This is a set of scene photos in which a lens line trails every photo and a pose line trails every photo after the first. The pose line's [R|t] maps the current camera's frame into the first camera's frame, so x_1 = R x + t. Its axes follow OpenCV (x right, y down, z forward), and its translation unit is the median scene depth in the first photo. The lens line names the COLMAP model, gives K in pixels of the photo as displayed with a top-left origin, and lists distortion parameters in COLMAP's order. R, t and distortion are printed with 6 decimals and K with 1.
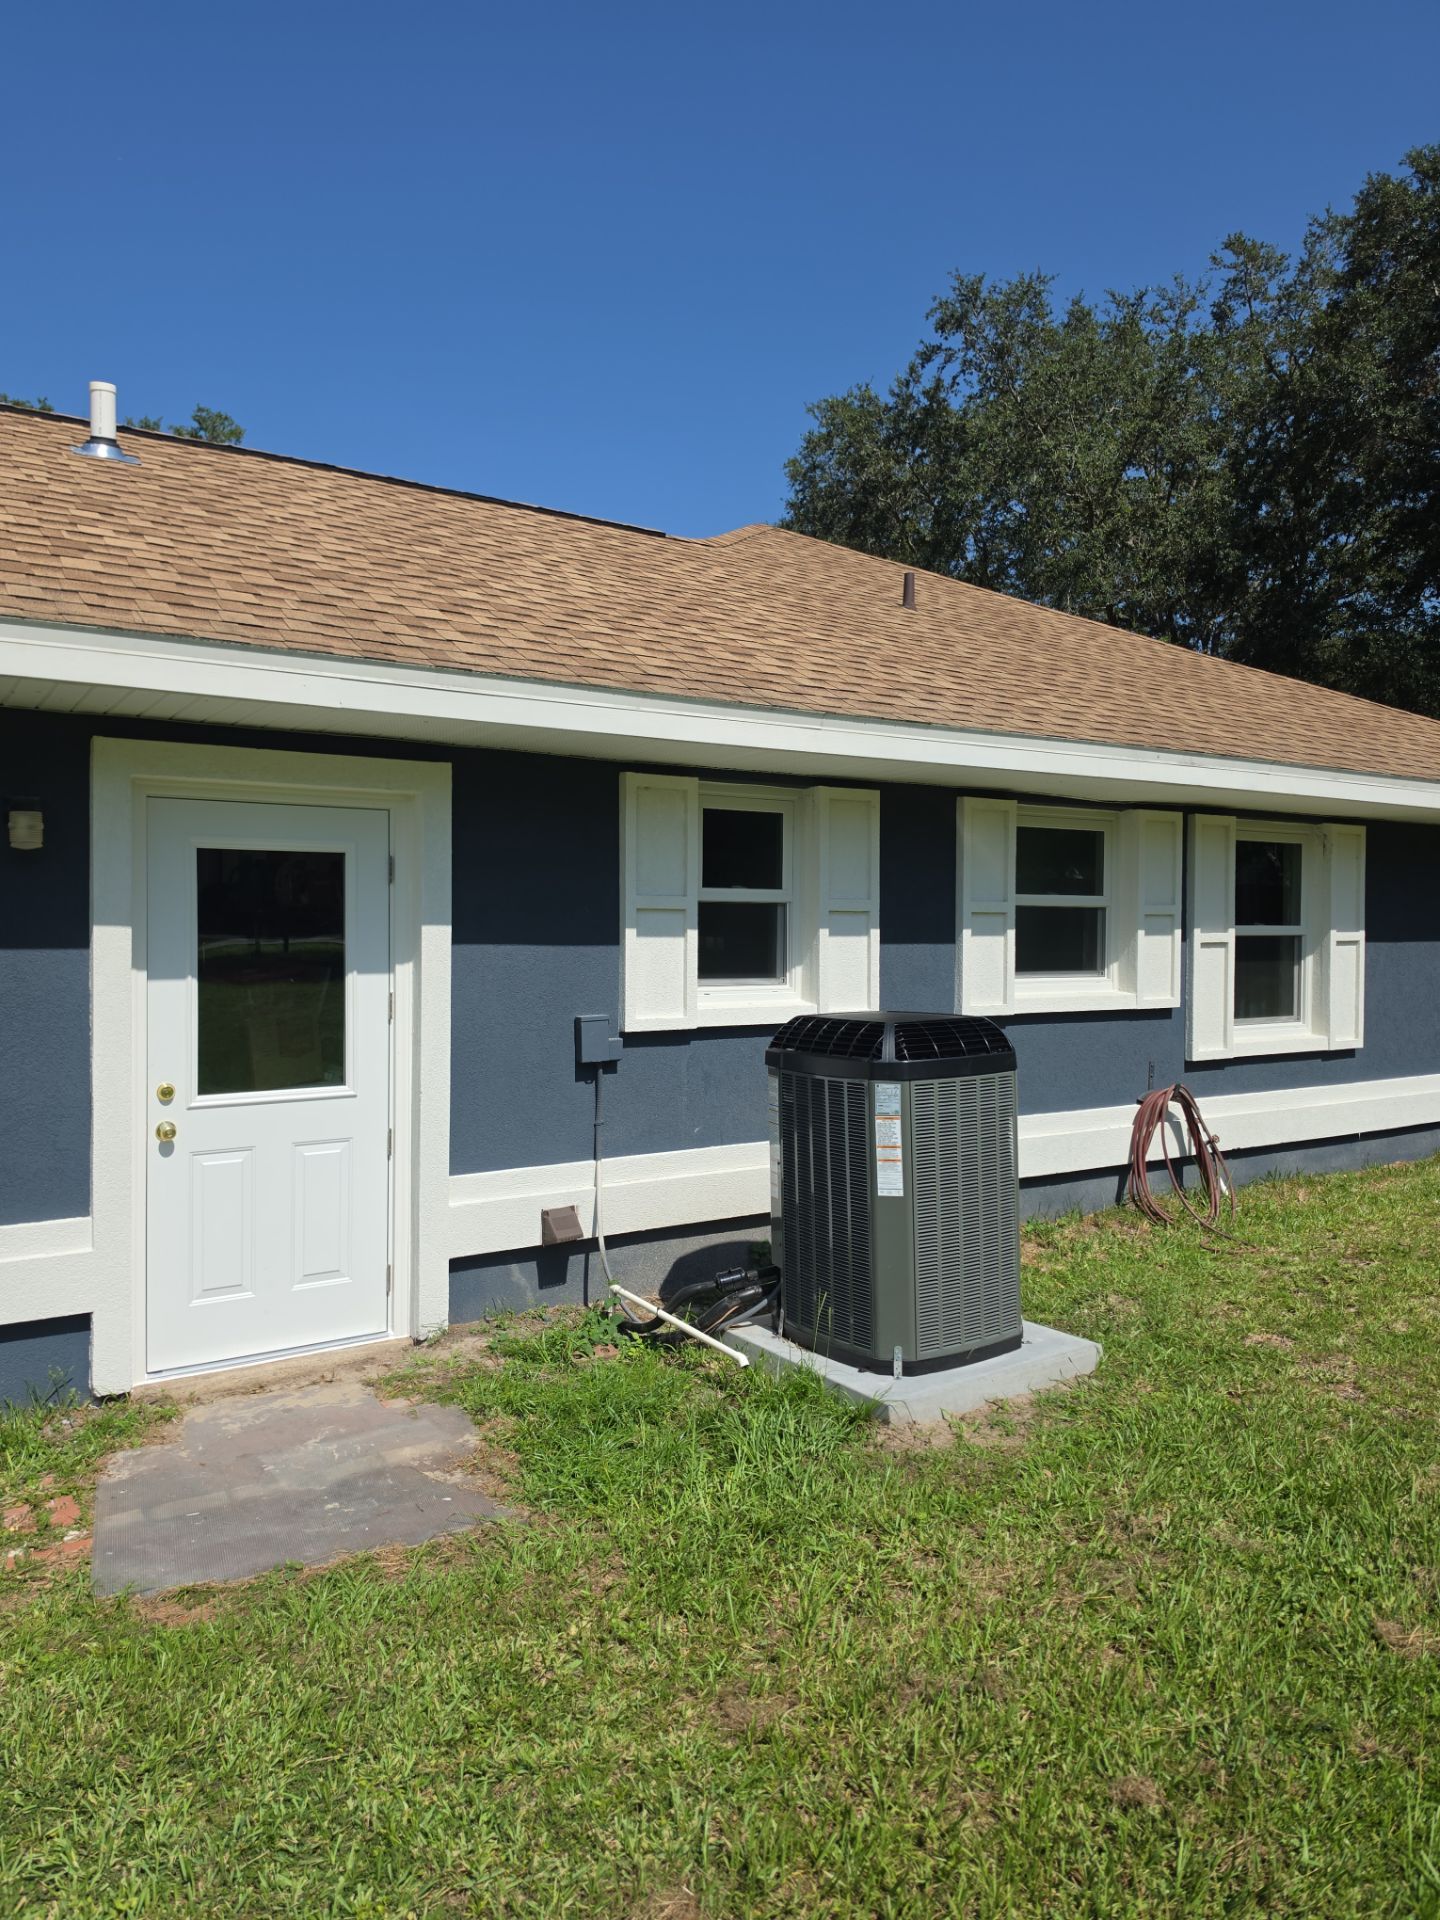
lens RADIAL K [[1356.2, 0, 720.0], [0, 1356.2, 960.0], [0, 0, 1]] dist [0.126888, -0.274370]
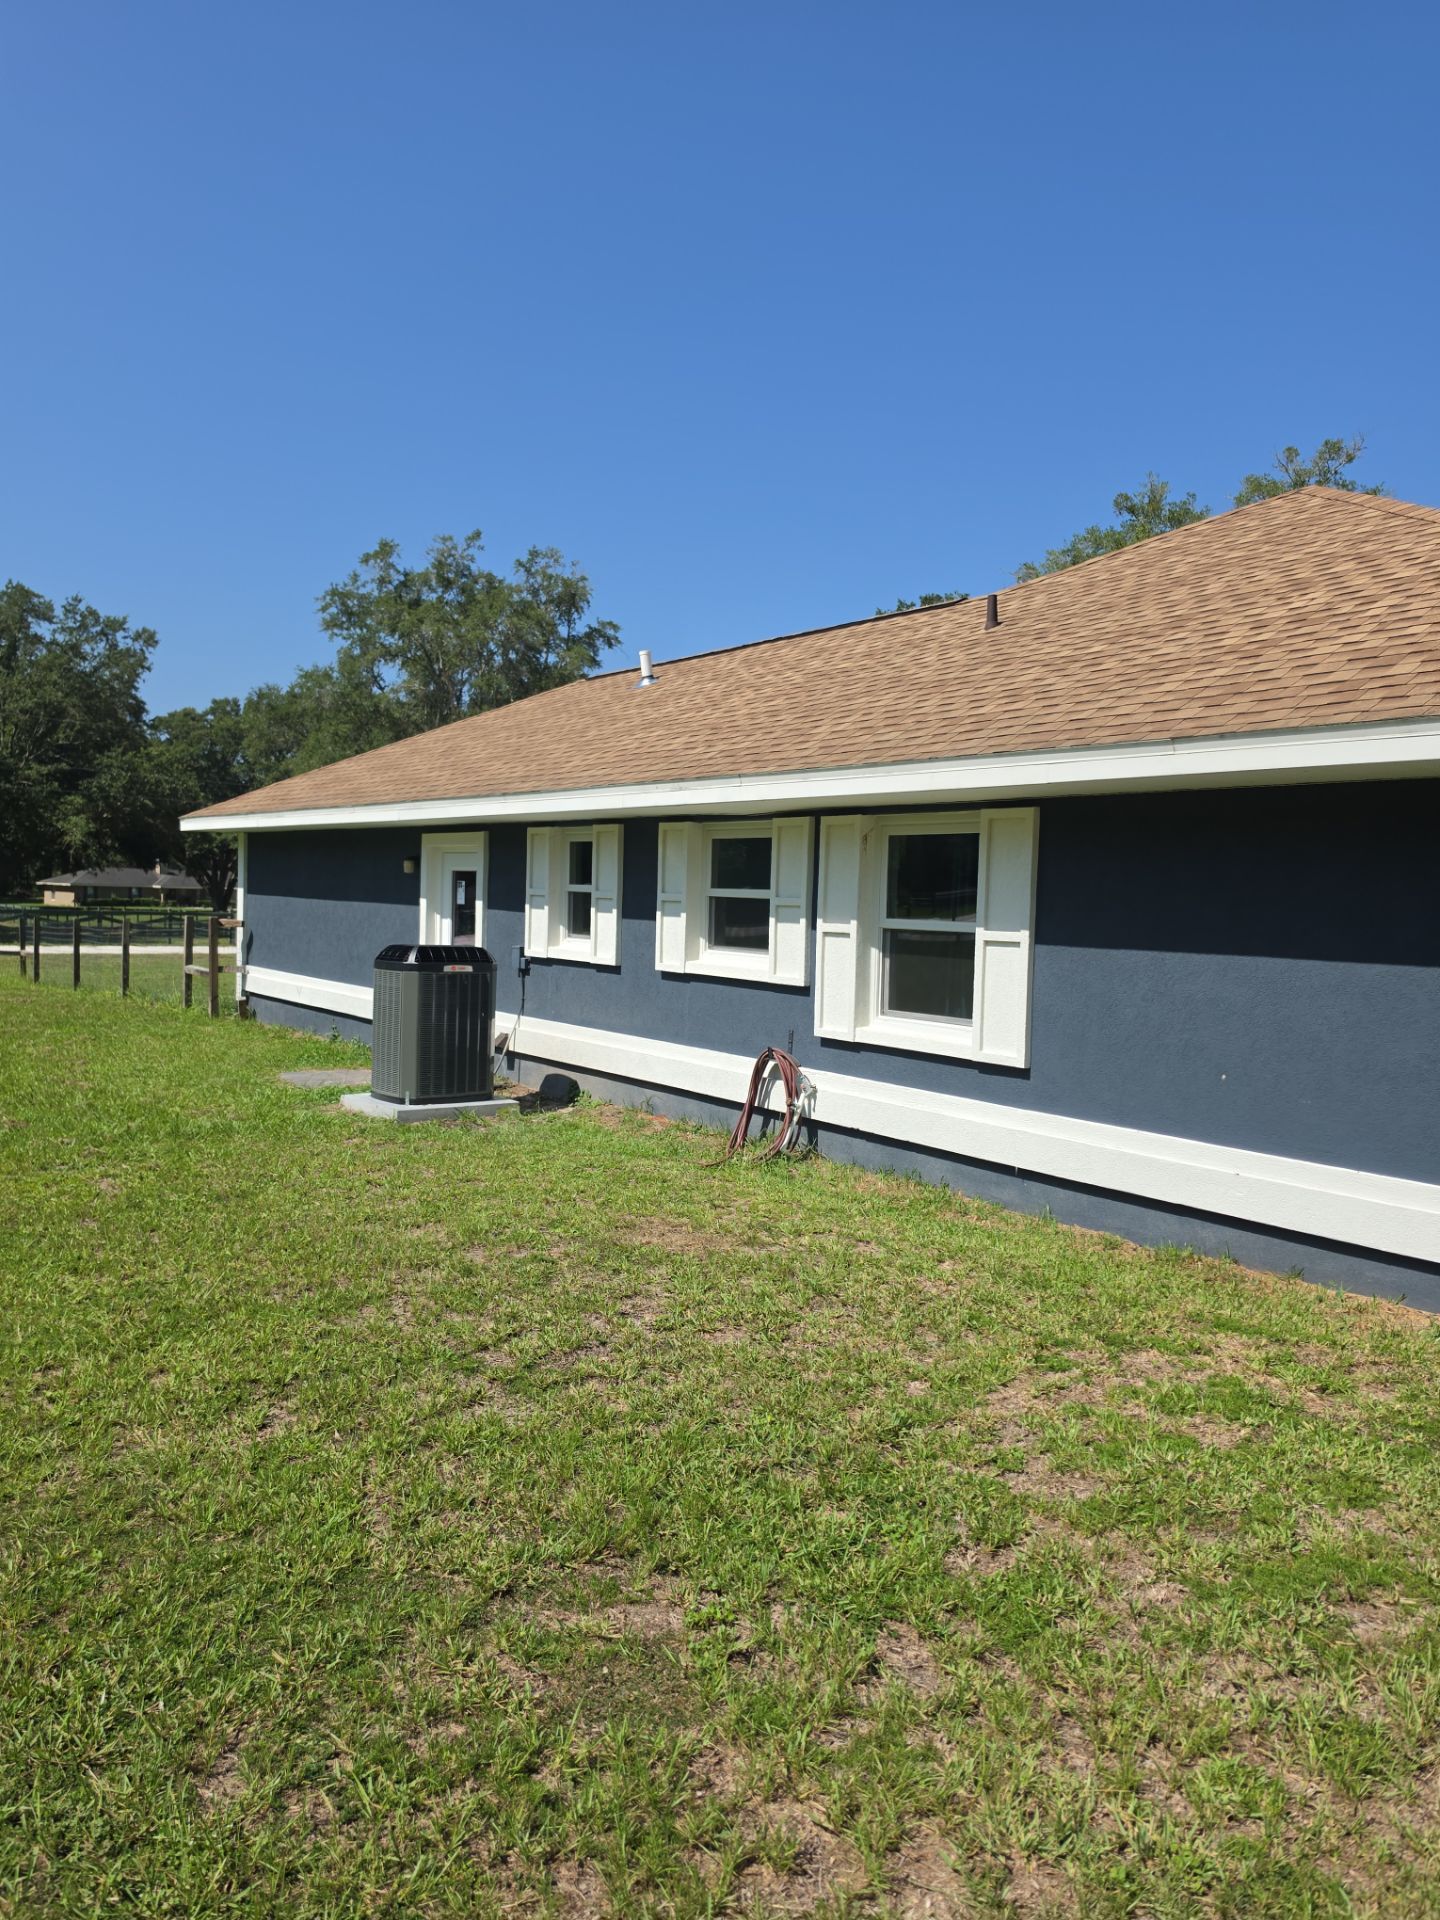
lens RADIAL K [[1356.2, 0, 720.0], [0, 1356.2, 960.0], [0, 0, 1]] dist [0.126888, -0.274370]
pose [[0.055593, 0.031396, -0.997960, 1.482714], [-0.078001, 0.996587, 0.027008, -0.012740], [0.995402, 0.076341, 0.057852, 0.867917]]
